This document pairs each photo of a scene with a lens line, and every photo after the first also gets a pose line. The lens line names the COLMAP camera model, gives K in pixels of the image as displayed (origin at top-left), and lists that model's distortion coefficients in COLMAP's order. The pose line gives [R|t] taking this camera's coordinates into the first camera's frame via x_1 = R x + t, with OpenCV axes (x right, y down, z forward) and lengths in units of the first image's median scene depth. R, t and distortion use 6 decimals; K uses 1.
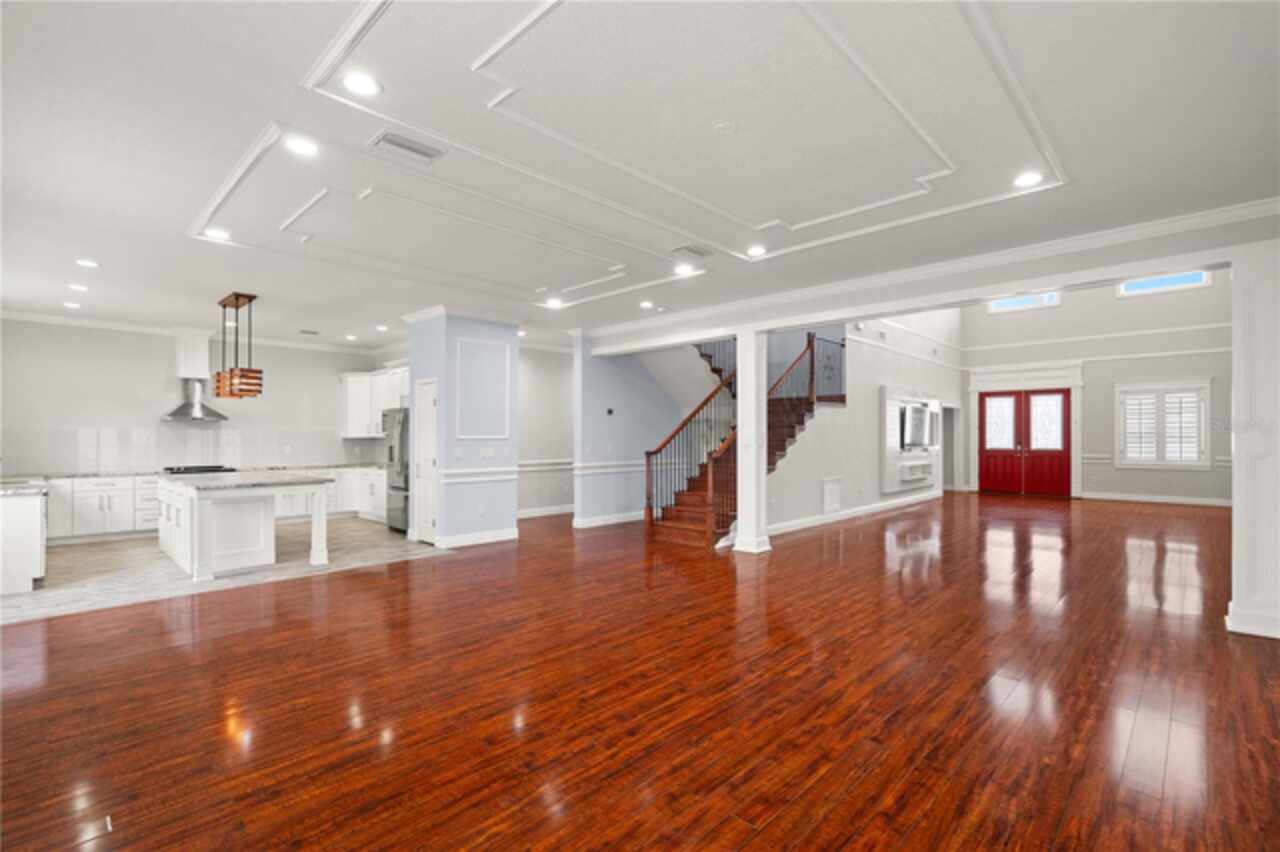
lens RADIAL K [[581.5, 0, 636.6], [0, 581.5, 438.7], [0, 0, 1]] dist [-0.001693, 0.000044]
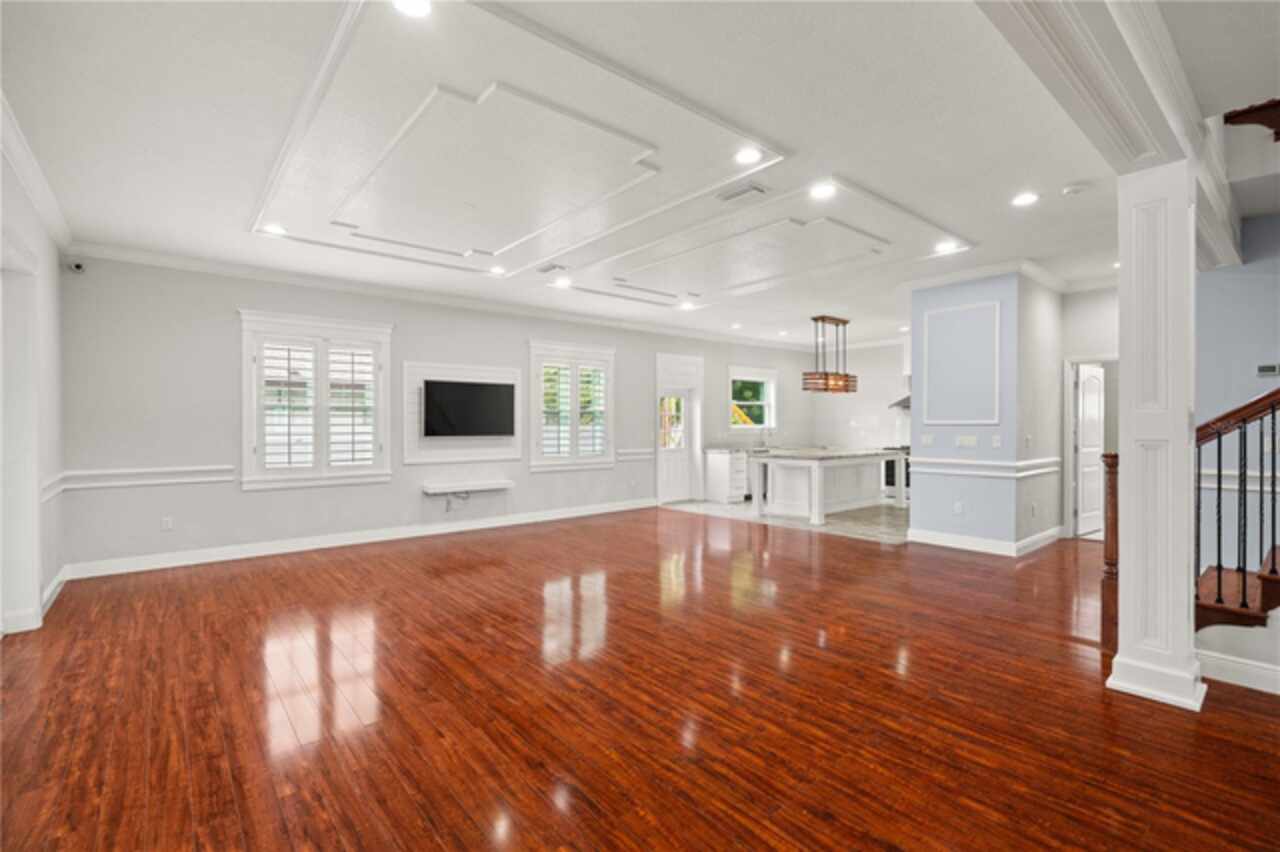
lens RADIAL K [[581.5, 0, 636.5], [0, 581.5, 422.0], [0, 0, 1]] dist [-0.001693, 0.000044]
pose [[-0.112018, -0.002611, -0.993703, 0.654718], [-0.000814, 0.999996, -0.002536, -0.000450], [0.993706, 0.000525, -0.112020, 0.676334]]
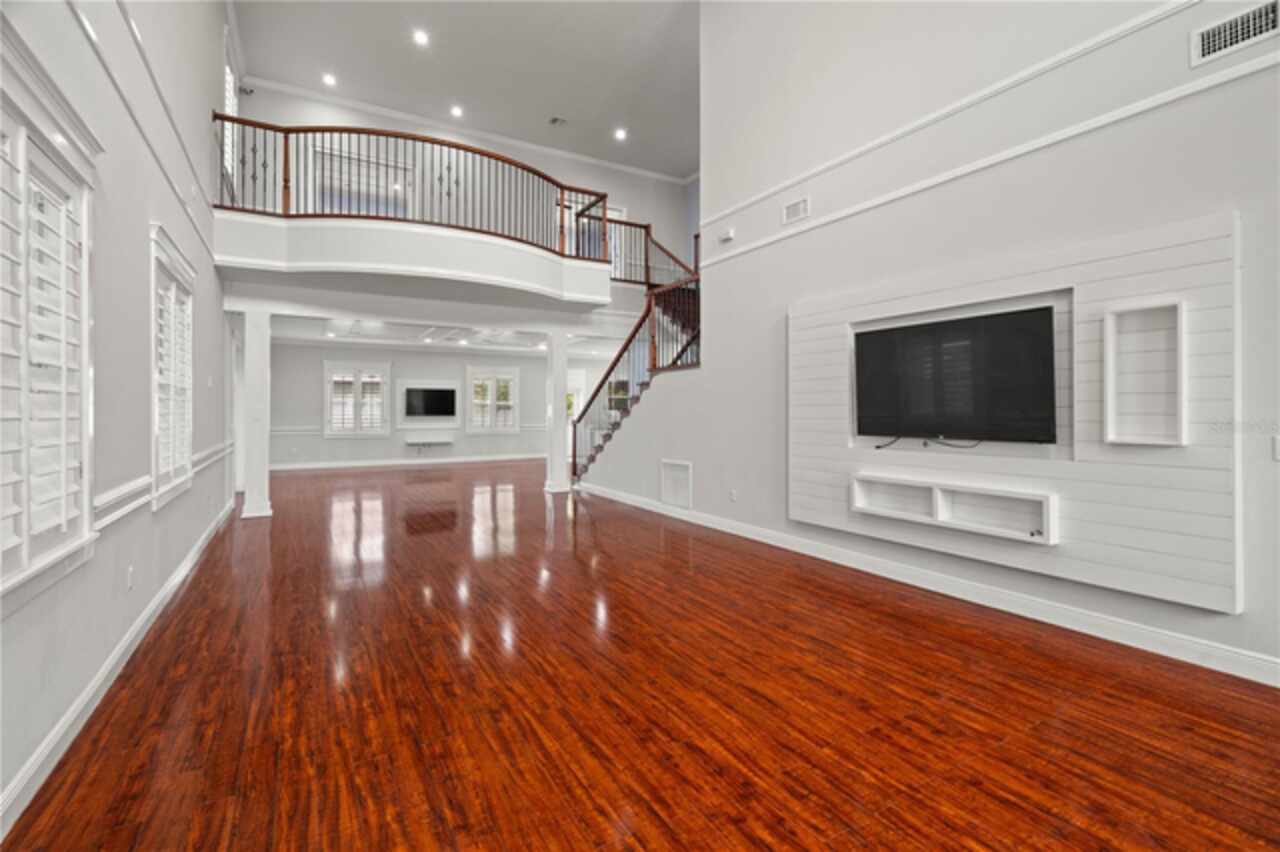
lens RADIAL K [[581.5, 0, 644.6], [0, 581.5, 424.0], [0, 0, 1]] dist [-0.001693, 0.000044]
pose [[-0.261989, 0.015612, -0.964944, 1.127647], [-0.012898, 0.999723, 0.019677, 0.000097], [0.964985, 0.017601, -0.261715, 1.187374]]
